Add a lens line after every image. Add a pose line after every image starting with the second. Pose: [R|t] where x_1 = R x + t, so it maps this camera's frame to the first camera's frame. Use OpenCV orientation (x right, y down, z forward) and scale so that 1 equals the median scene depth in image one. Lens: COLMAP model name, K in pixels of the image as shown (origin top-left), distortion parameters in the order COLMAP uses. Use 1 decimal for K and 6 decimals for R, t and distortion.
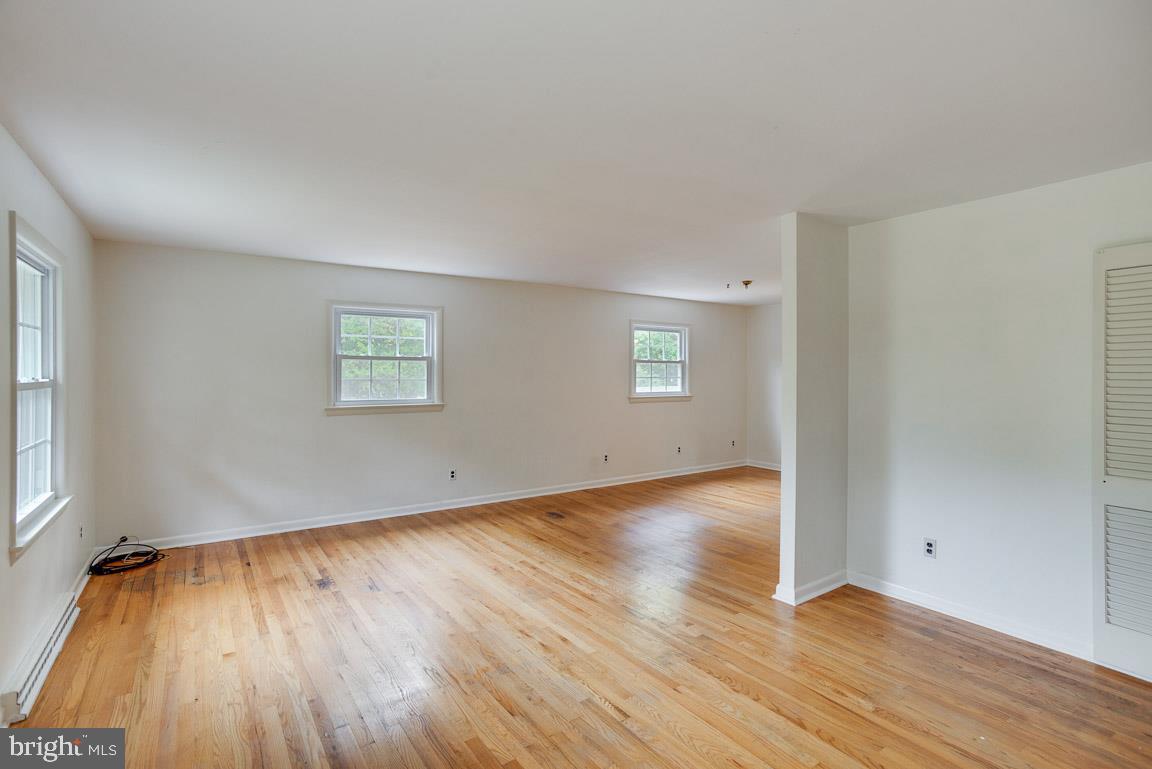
lens RADIAL K [[563.4, 0, 575.9], [0, 563.4, 375.9], [0, 0, 1]] dist [-0.062103, 0.042418]
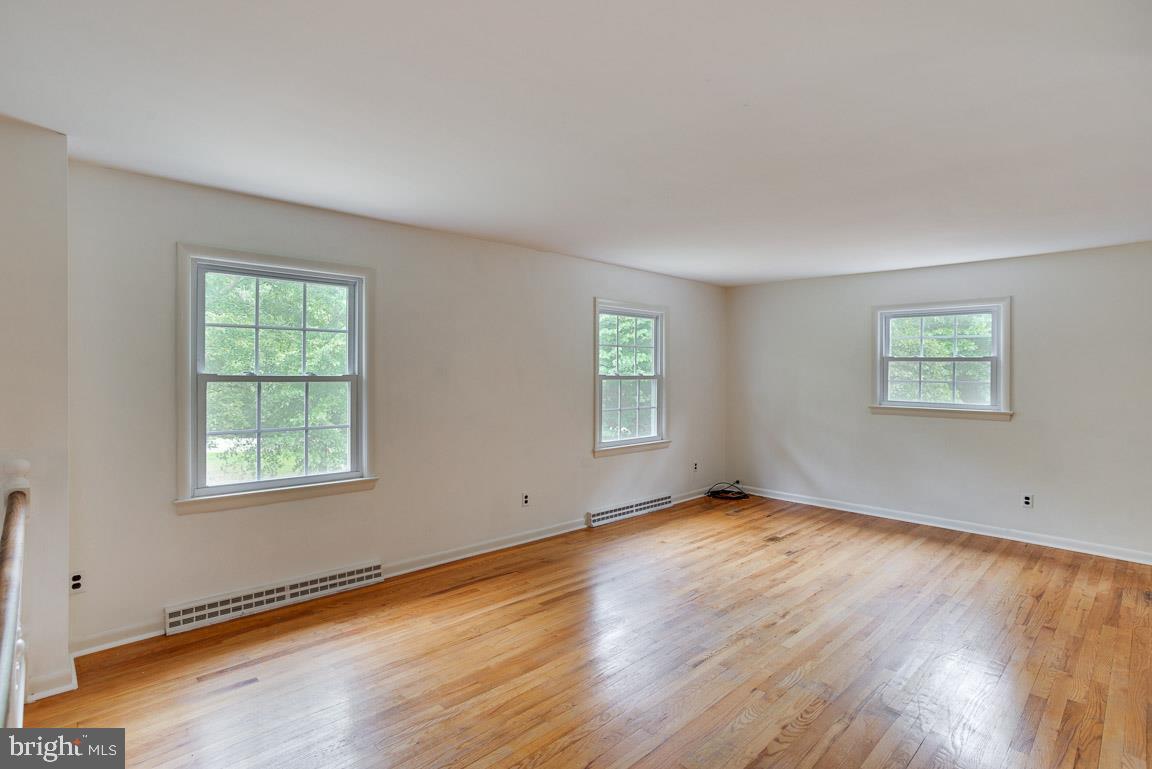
lens RADIAL K [[563.4, 0, 575.9], [0, 563.4, 375.9], [0, 0, 1]] dist [-0.062103, 0.042418]
pose [[0.154411, 0.004768, -0.987995, 0.666033], [-0.017774, 0.999840, 0.002048, 0.007782], [0.987847, 0.017244, 0.154471, 0.324268]]
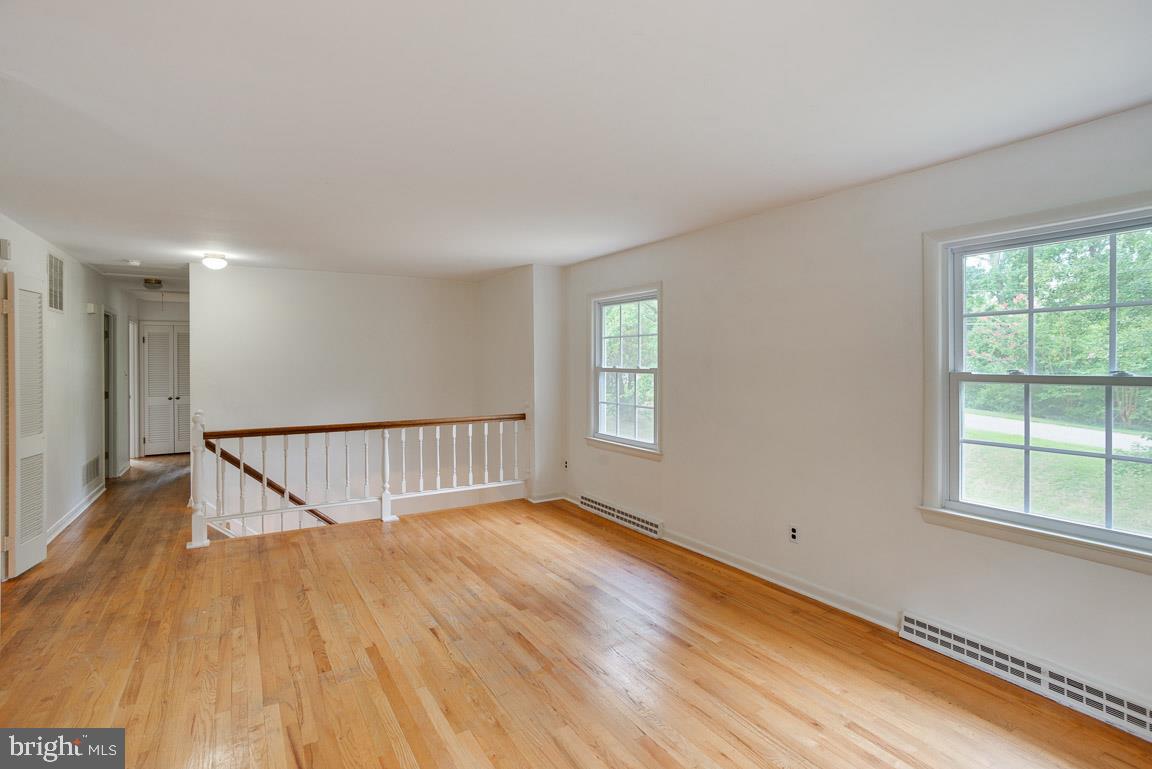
lens RADIAL K [[577.6, 0, 573.2], [0, 577.6, 361.9], [0, 0, 1]] dist [-0.002136, 0.000938]
pose [[-0.997611, 0.002378, 0.069041, -0.186758], [0.003000, 0.999956, 0.008910, -0.011093], [-0.069017, 0.009096, -0.997574, 1.302547]]
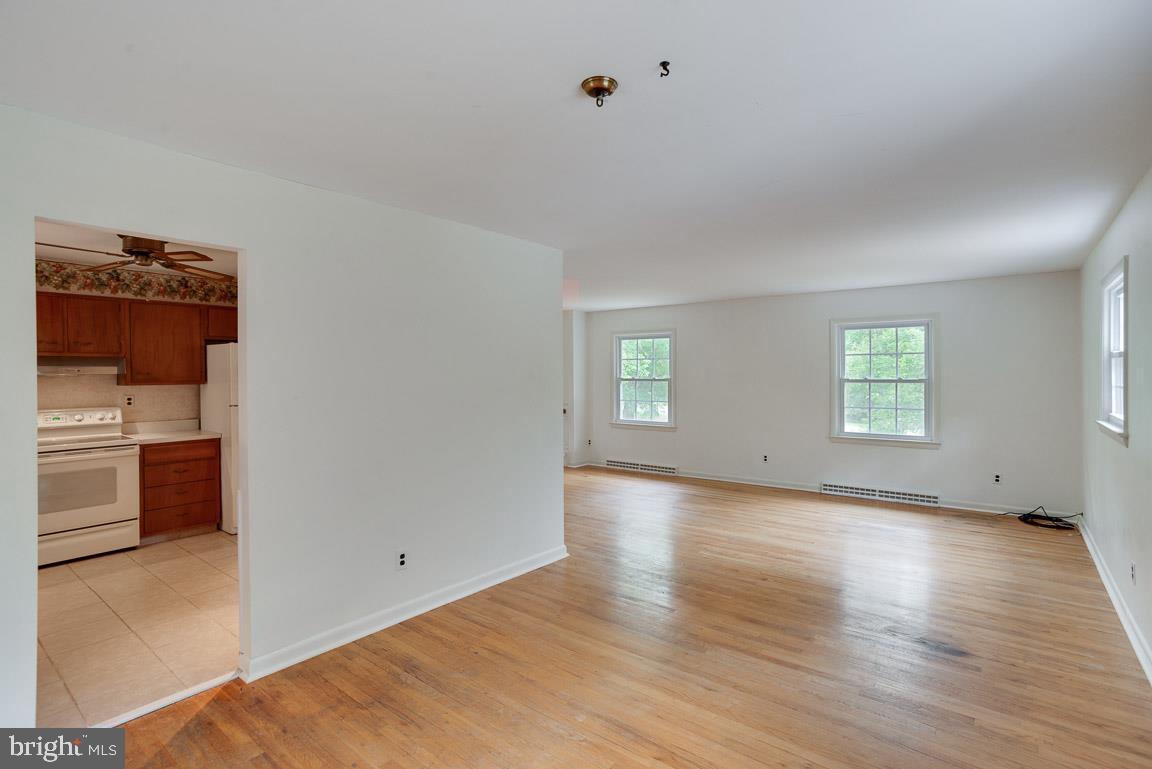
lens RADIAL K [[563.4, 0, 575.9], [0, 563.4, 375.9], [0, 0, 1]] dist [-0.062103, 0.042418]
pose [[-0.956395, 0.003532, -0.292054, 0.612378], [-0.000502, 0.999906, 0.013736, -0.021739], [0.292075, 0.013284, -0.956303, 1.912990]]
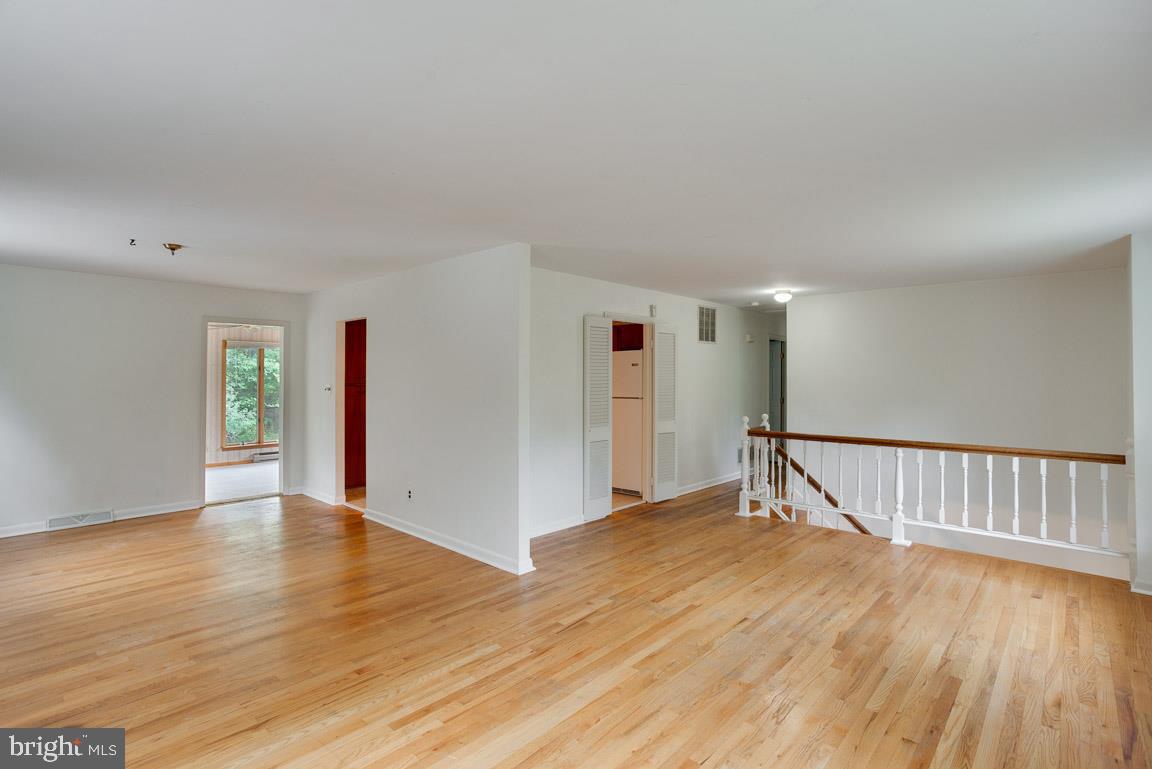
lens RADIAL K [[563.4, 0, 575.9], [0, 563.4, 375.9], [0, 0, 1]] dist [-0.062103, 0.042418]
pose [[-0.215812, -0.001663, 0.976433, -0.684798], [0.004954, 0.999984, 0.002798, -0.011267], [-0.976422, 0.005441, -0.215801, 0.977880]]
